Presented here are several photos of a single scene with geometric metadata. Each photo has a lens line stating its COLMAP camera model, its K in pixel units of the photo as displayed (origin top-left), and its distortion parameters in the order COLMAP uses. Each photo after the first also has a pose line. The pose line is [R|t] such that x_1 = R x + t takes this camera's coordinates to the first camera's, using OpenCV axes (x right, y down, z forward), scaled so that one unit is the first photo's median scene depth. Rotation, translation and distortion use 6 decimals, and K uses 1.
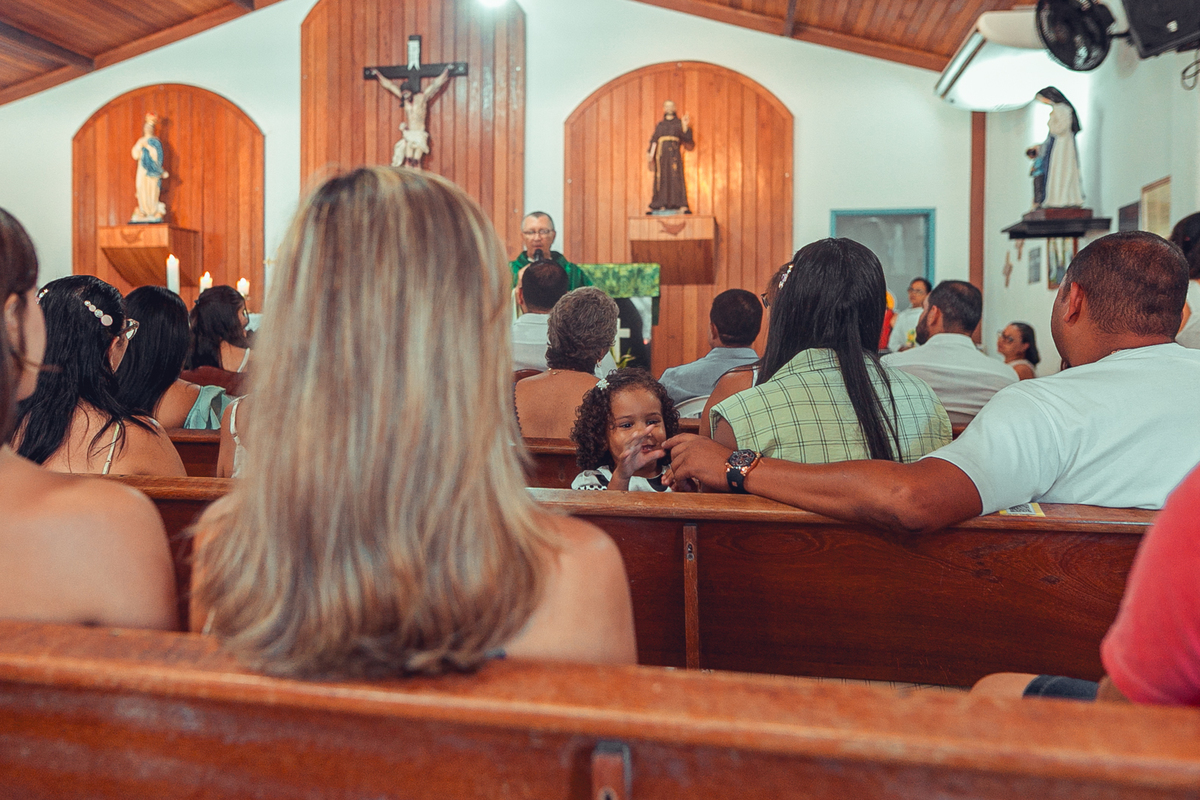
lens RADIAL K [[1079.3, 0, 538.4], [0, 1079.3, 368.9], [0, 0, 1]] dist [-0.011132, 0.025297]
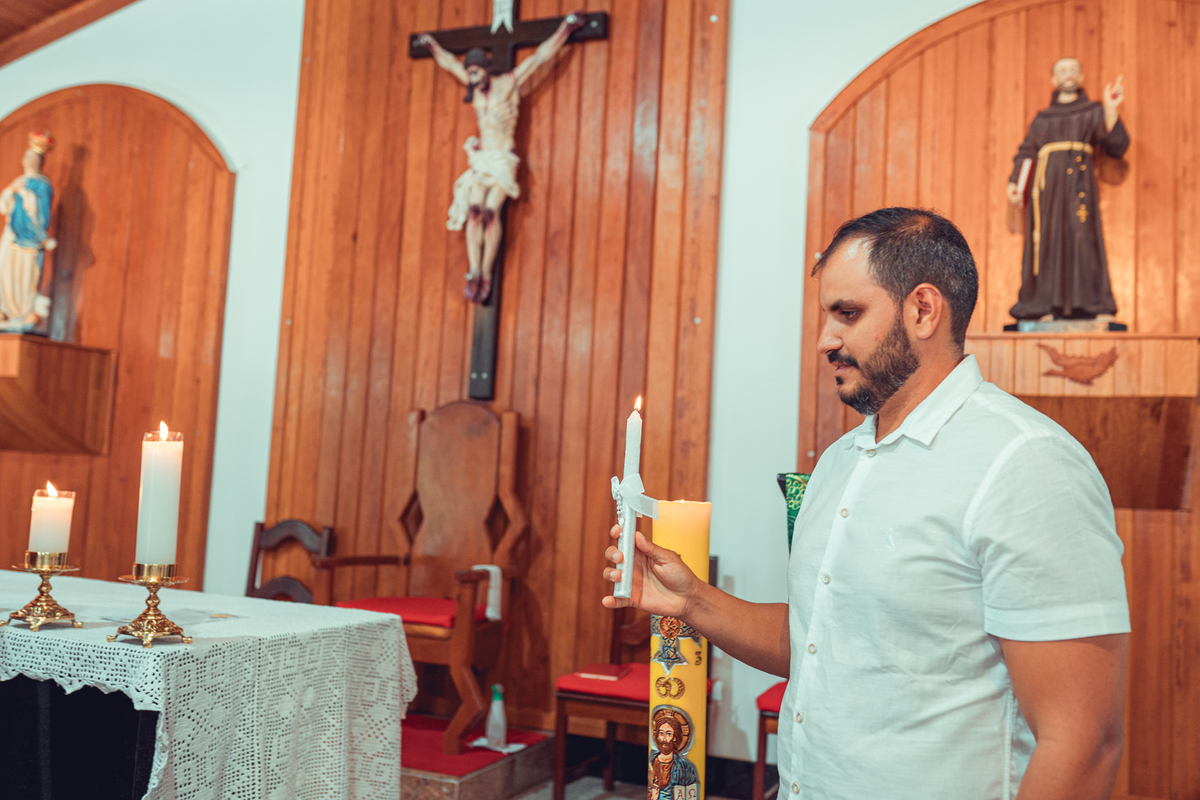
lens RADIAL K [[1154.4, 0, 596.8], [0, 1154.4, 391.5], [0, 0, 1]] dist [0.000931, 0.000000]
pose [[0.979893, 0.030423, -0.197190, 0.033903], [-0.052129, 0.993016, -0.105838, -0.062169], [0.192593, 0.113989, 0.974636, 0.511357]]
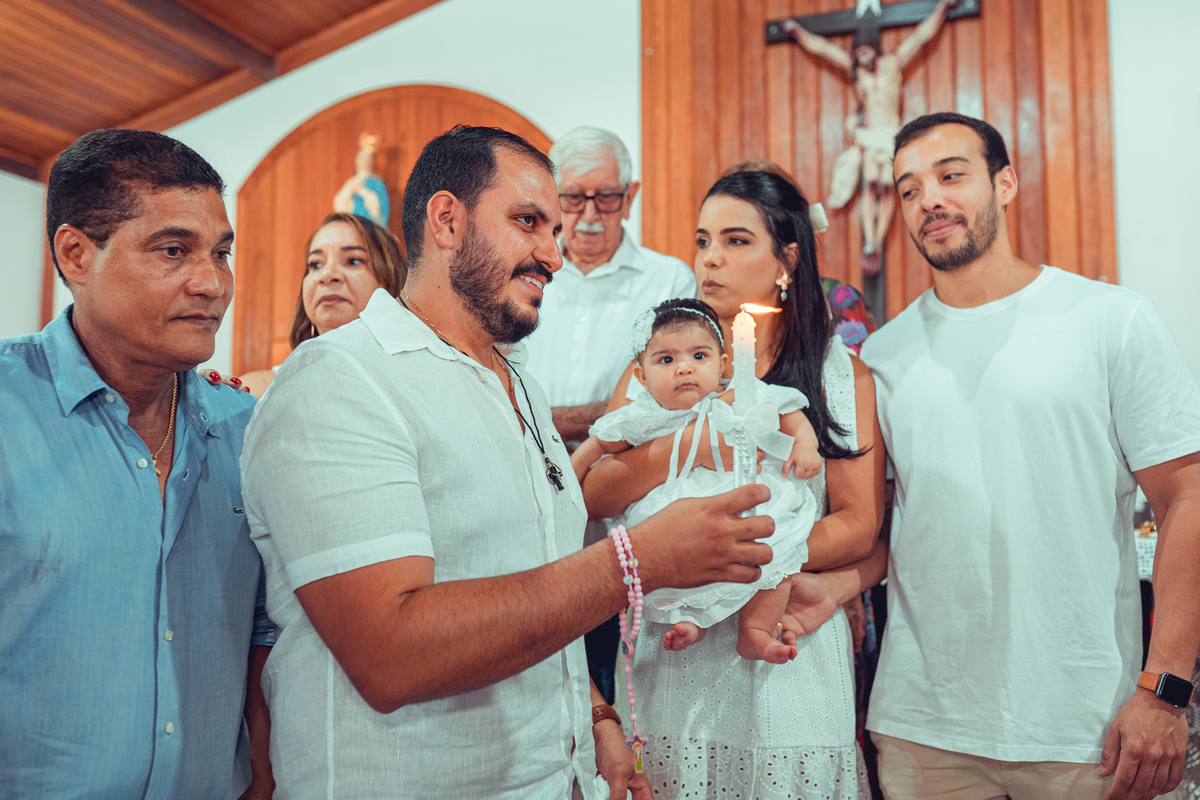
lens RADIAL K [[1154.4, 0, 599.3], [0, 1154.4, 405.1], [0, 0, 1]] dist [0.000931, 0.000000]
pose [[0.989234, -0.018553, -0.145164, -0.163371], [0.002723, 0.994093, -0.108497, -0.036255], [0.146320, 0.106933, 0.983441, 0.461622]]
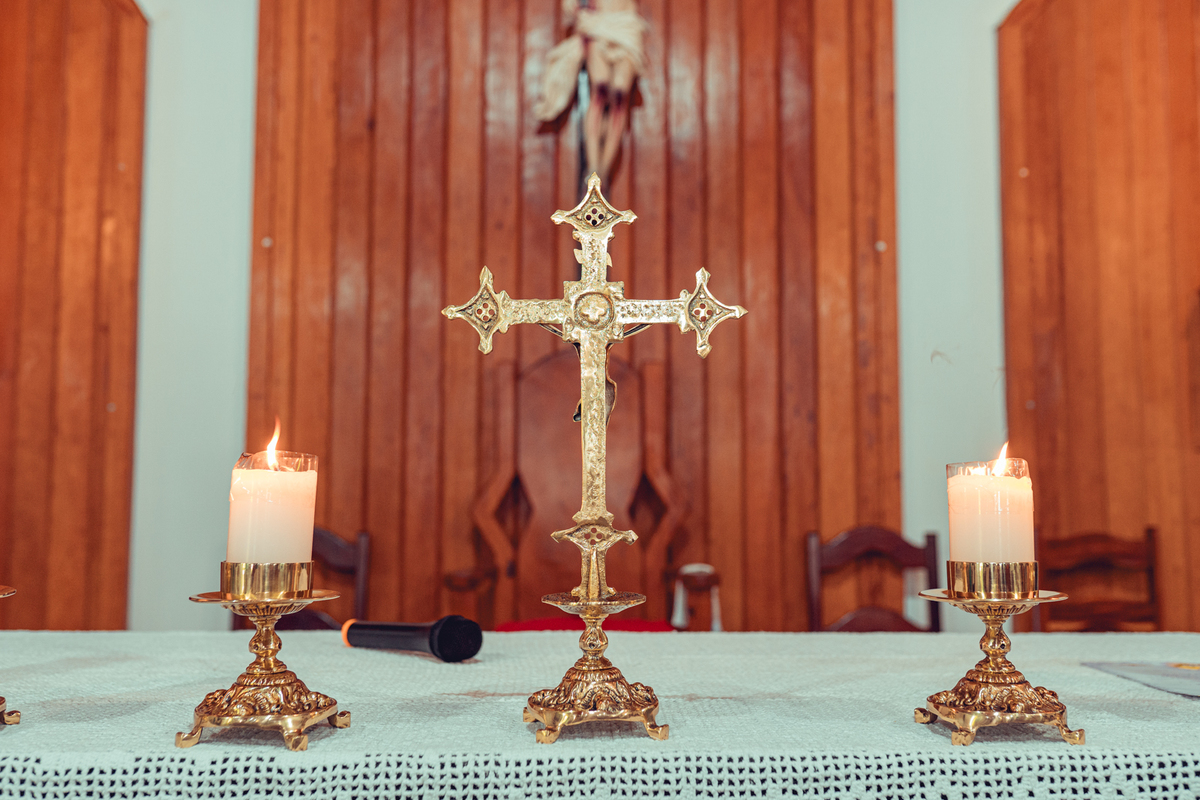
lens RADIAL K [[1154.4, 0, 595.5], [0, 1154.4, 398.8], [0, 0, 1]] dist [0.000931, 0.000000]
pose [[0.977348, 0.012801, 0.211249, -0.193617], [0.009329, 0.994593, -0.103431, -0.053886], [-0.211431, 0.103059, 0.971944, 0.628713]]
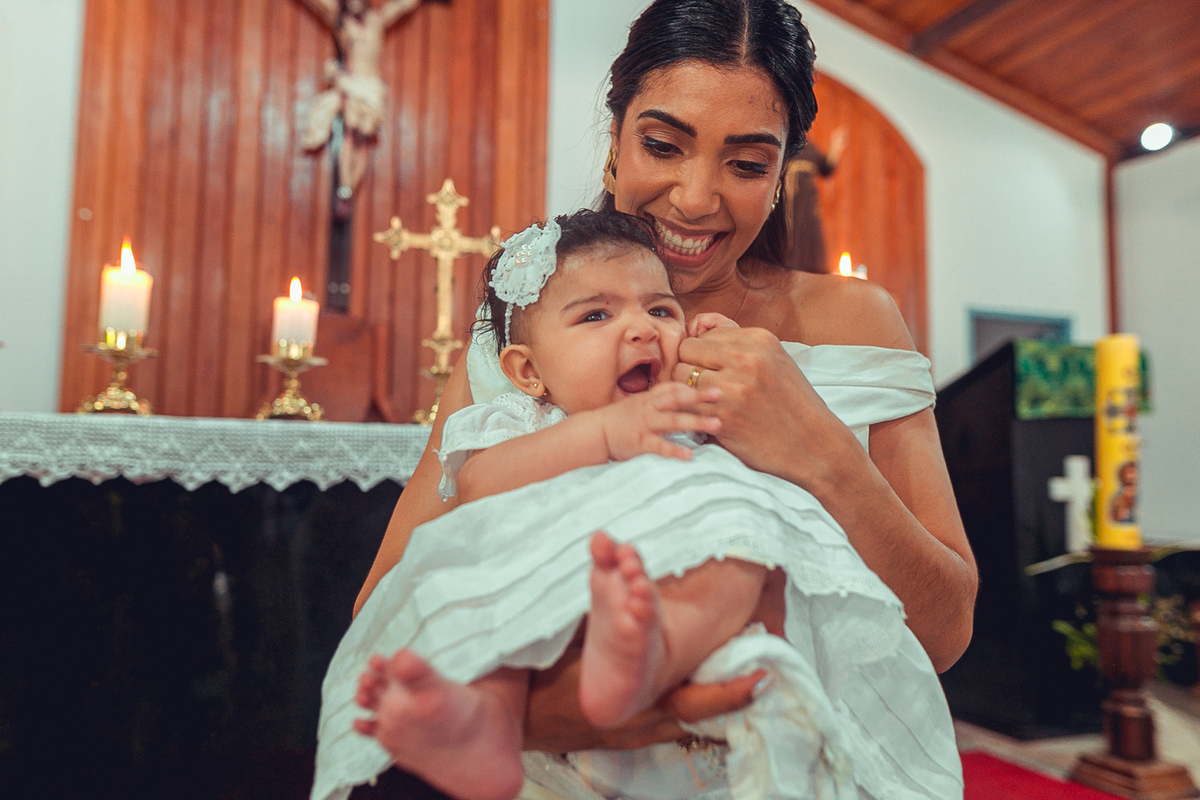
lens RADIAL K [[956.8, 0, 587.4], [0, 956.8, 403.5], [0, 0, 1]] dist [-0.000612, 0.006156]
pose [[0.857232, 0.046083, 0.512864, -0.242226], [0.004043, 0.995354, -0.096195, -0.023269], [-0.514915, 0.084535, 0.853063, 0.557930]]
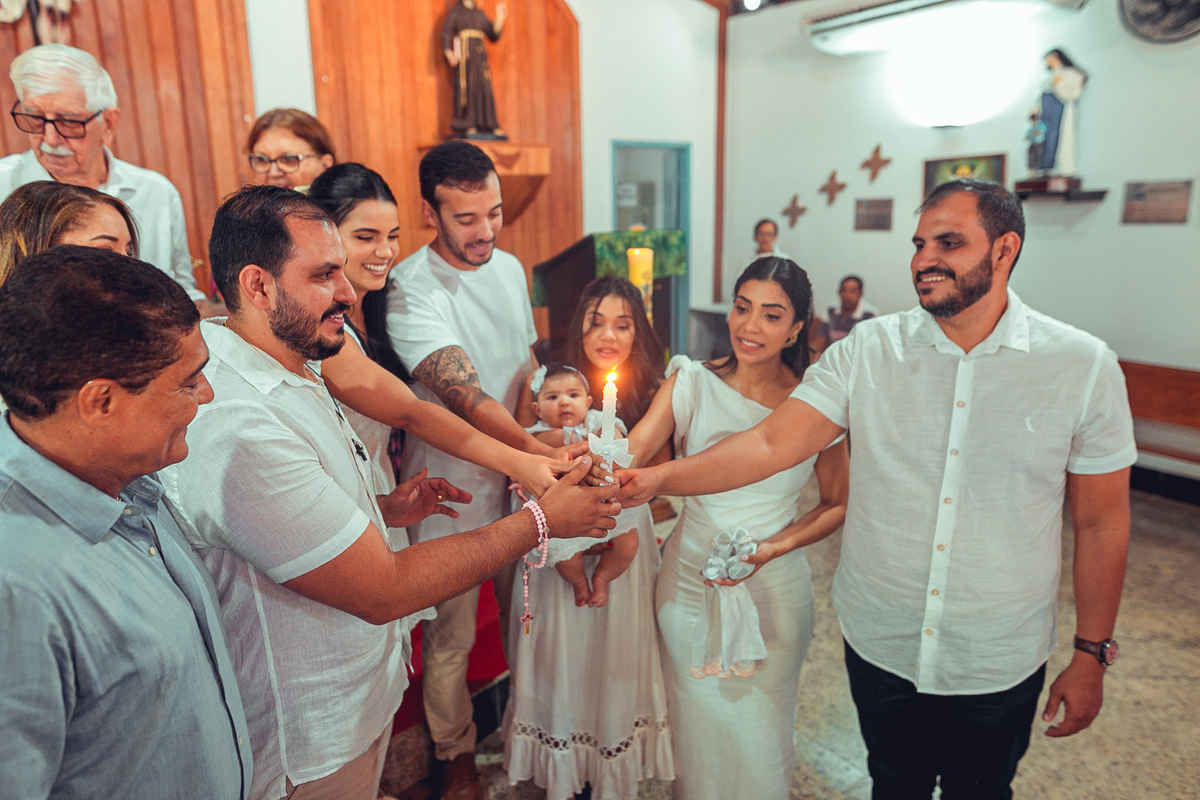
lens RADIAL K [[827.1, 0, 604.4], [0, 827.1, 396.9], [0, 0, 1]] dist [-0.002687, 0.002705]
pose [[0.671854, -0.185467, 0.717087, -0.260524], [0.033930, 0.974833, 0.220340, -0.082619], [-0.739906, -0.123706, 0.661239, 0.475070]]
